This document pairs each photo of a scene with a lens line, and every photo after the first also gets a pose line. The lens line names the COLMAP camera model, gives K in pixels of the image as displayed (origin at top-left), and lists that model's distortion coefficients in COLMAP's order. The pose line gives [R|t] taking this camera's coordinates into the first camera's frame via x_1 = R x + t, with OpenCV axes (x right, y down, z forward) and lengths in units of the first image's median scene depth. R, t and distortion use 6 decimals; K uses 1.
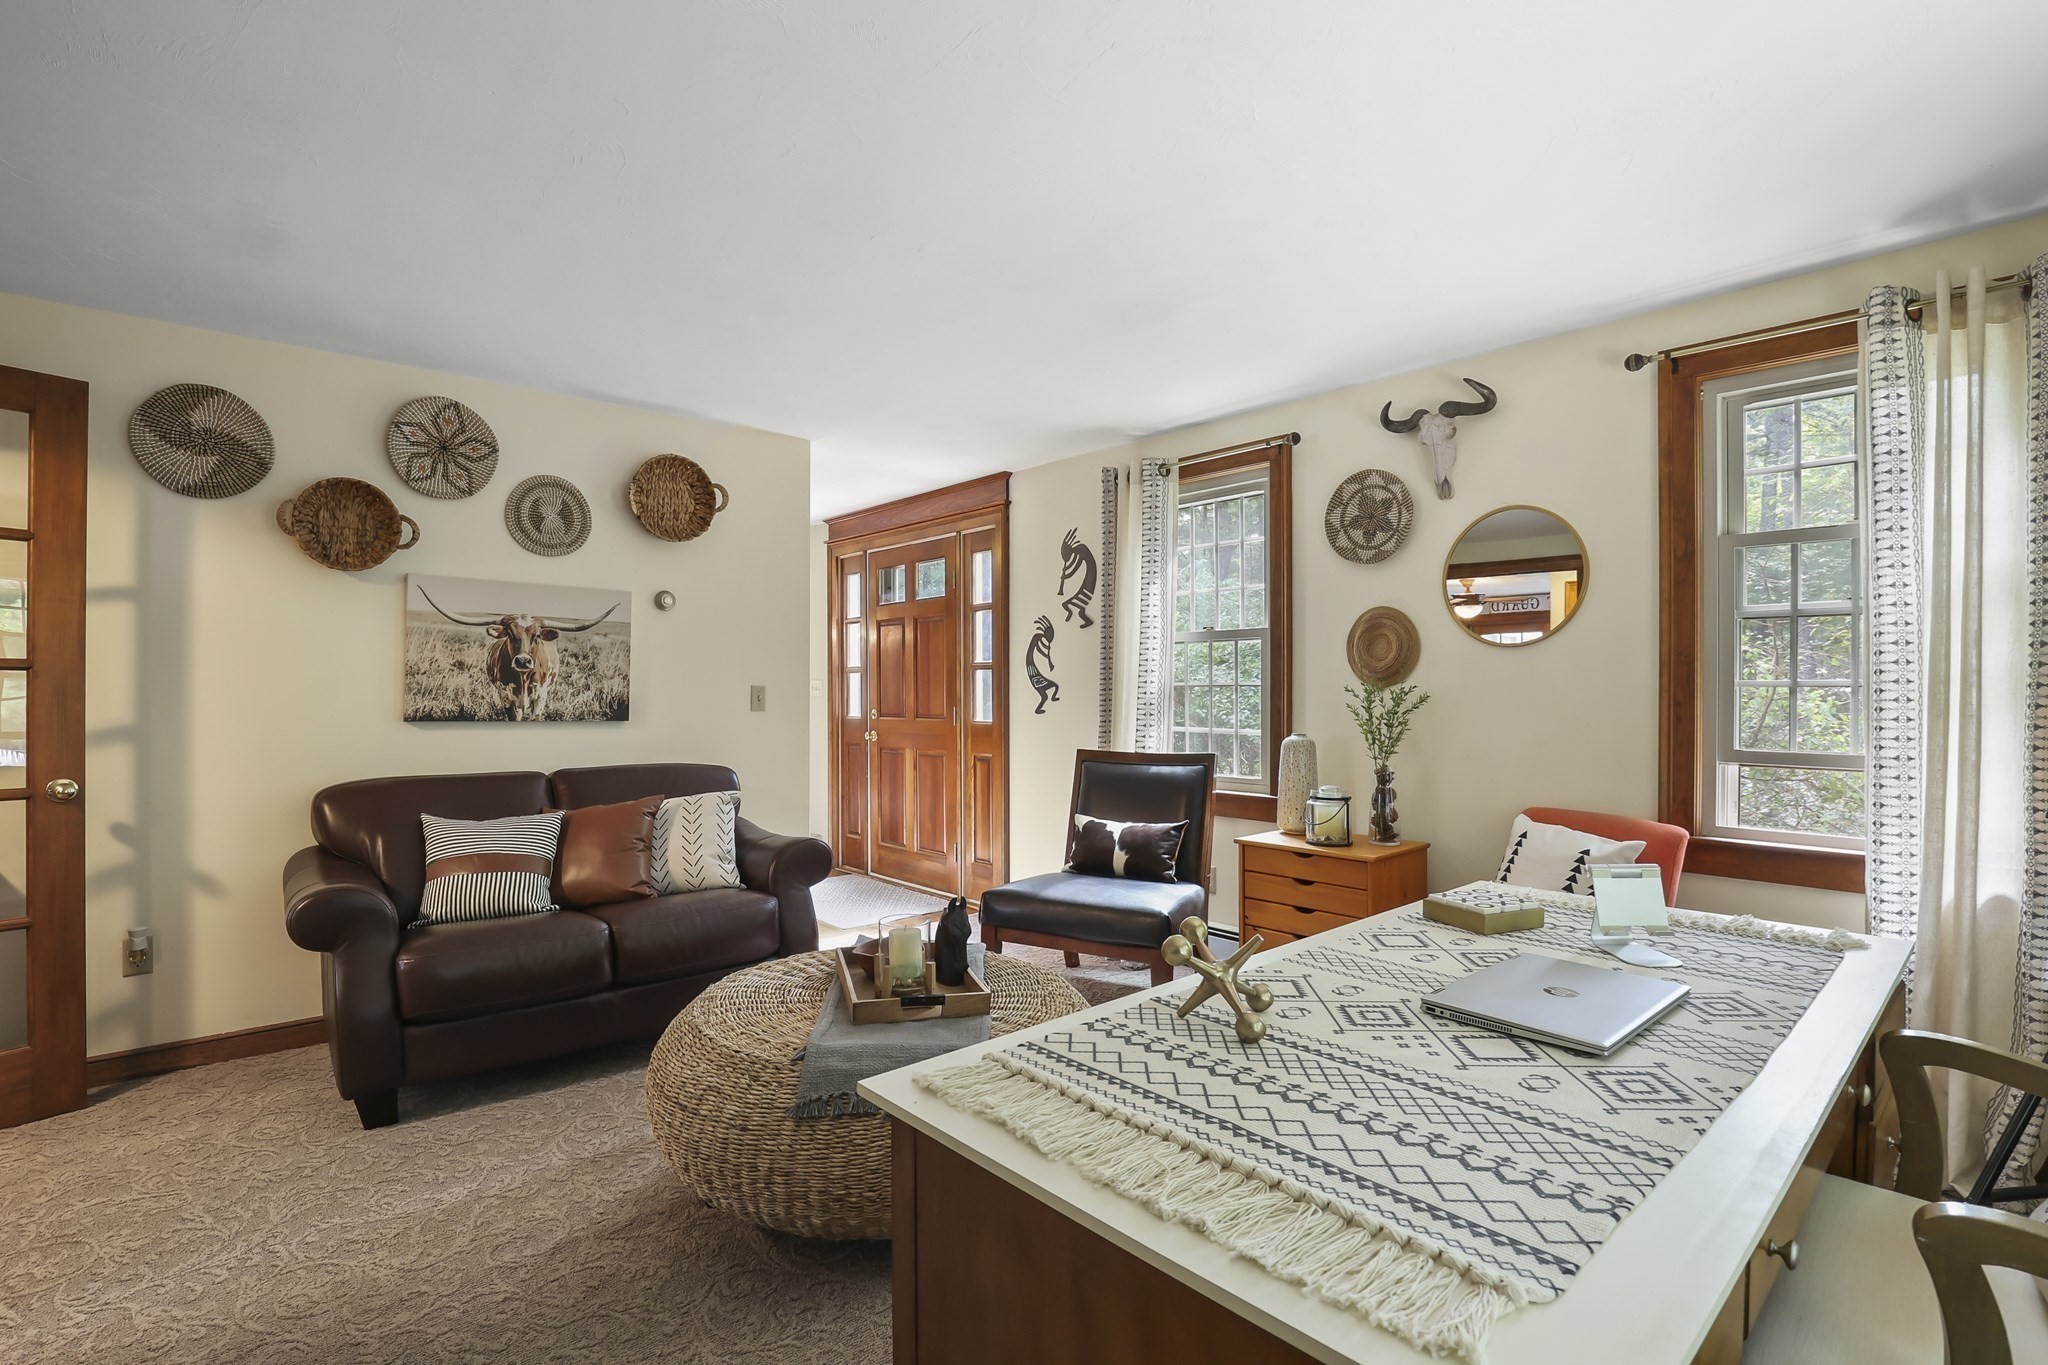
lens RADIAL K [[955.1, 0, 1026.5], [0, 955.1, 690.0], [0, 0, 1]] dist [-0.036167, 0.008957]
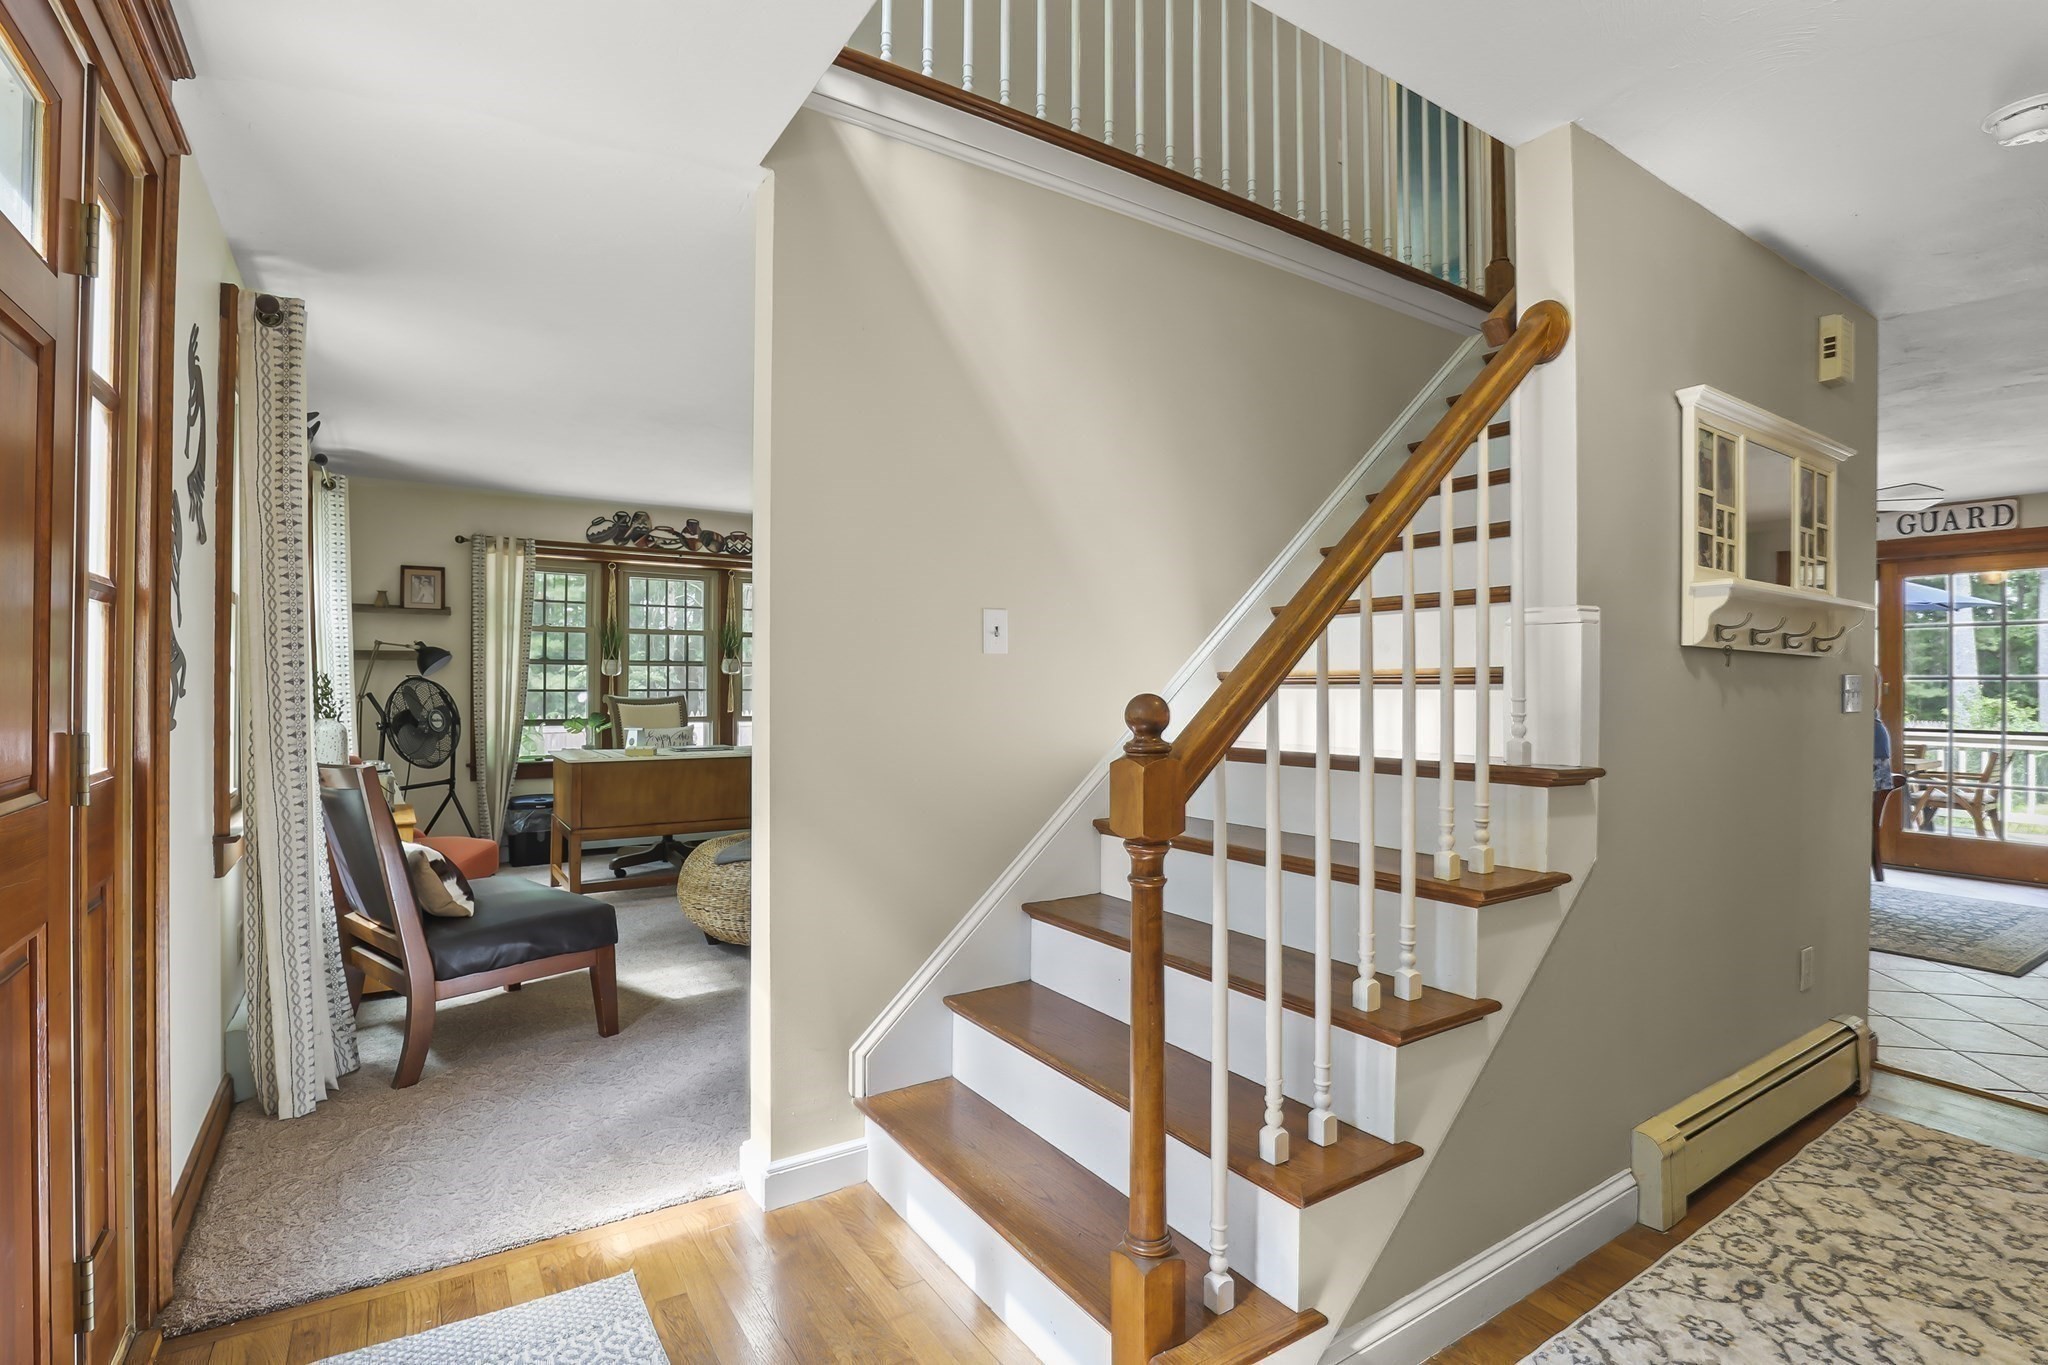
lens RADIAL K [[955.1, 0, 1013.3], [0, 955.1, 668.7], [0, 0, 1]] dist [-0.036167, 0.008957]
pose [[-0.987738, -0.006252, 0.155997, -0.493281], [-0.007740, 0.999930, -0.008932, -0.003818], [-0.155931, -0.010030, -0.987717, 1.641260]]
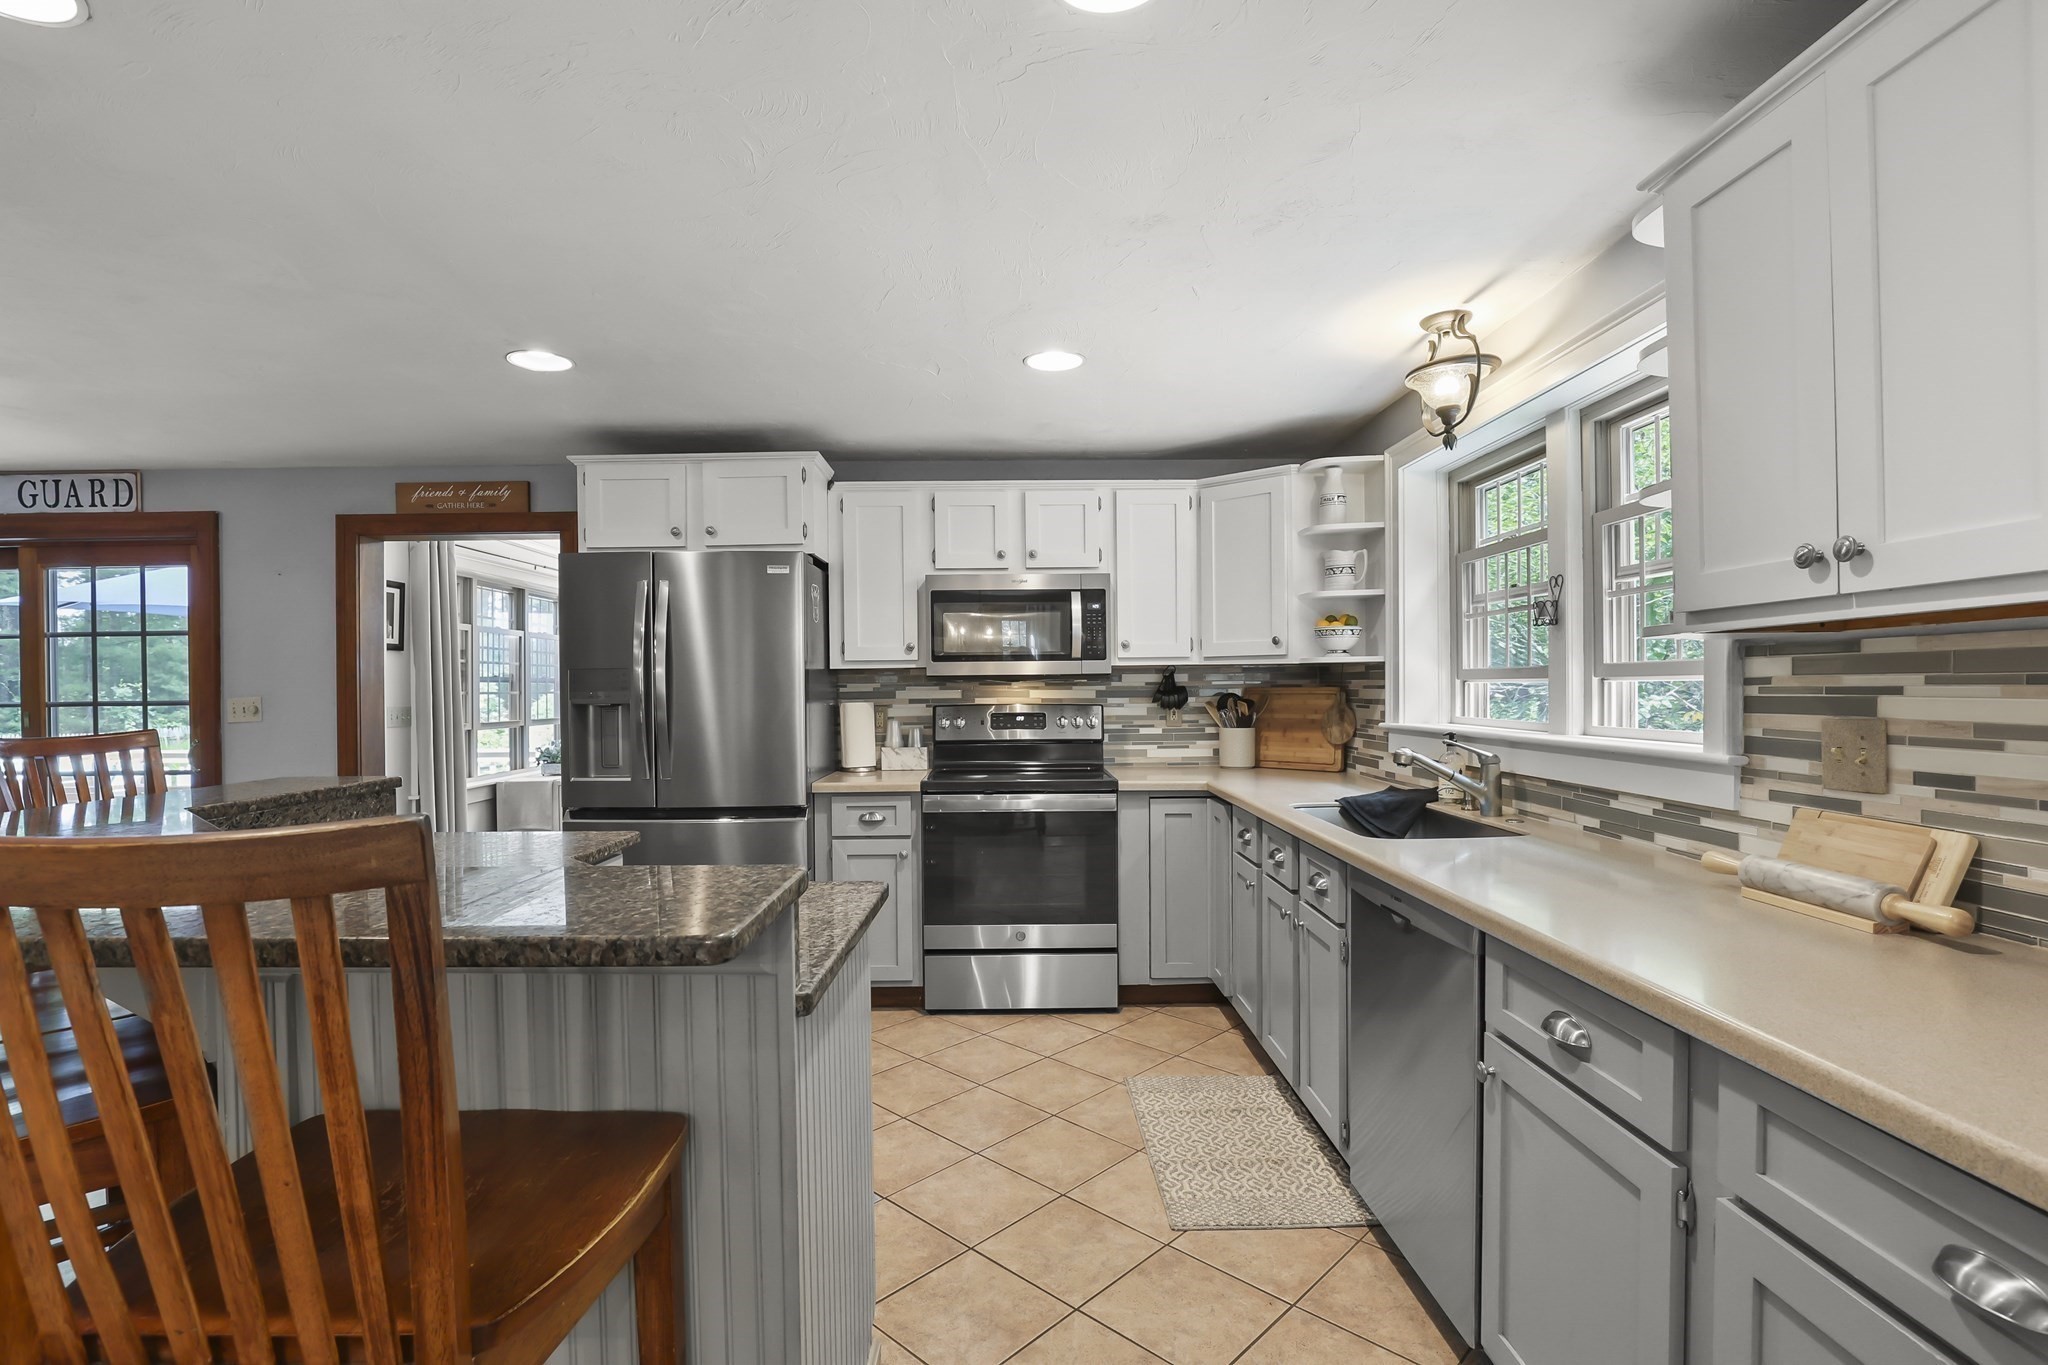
lens RADIAL K [[955.1, 0, 1021.5], [0, 955.1, 688.9], [0, 0, 1]] dist [-0.036167, 0.008957]
pose [[-0.668027, 0.004539, -0.744123, -1.645409], [0.012712, 0.999905, -0.005312, -0.014150], [0.744028, -0.013007, -0.668022, 1.516480]]
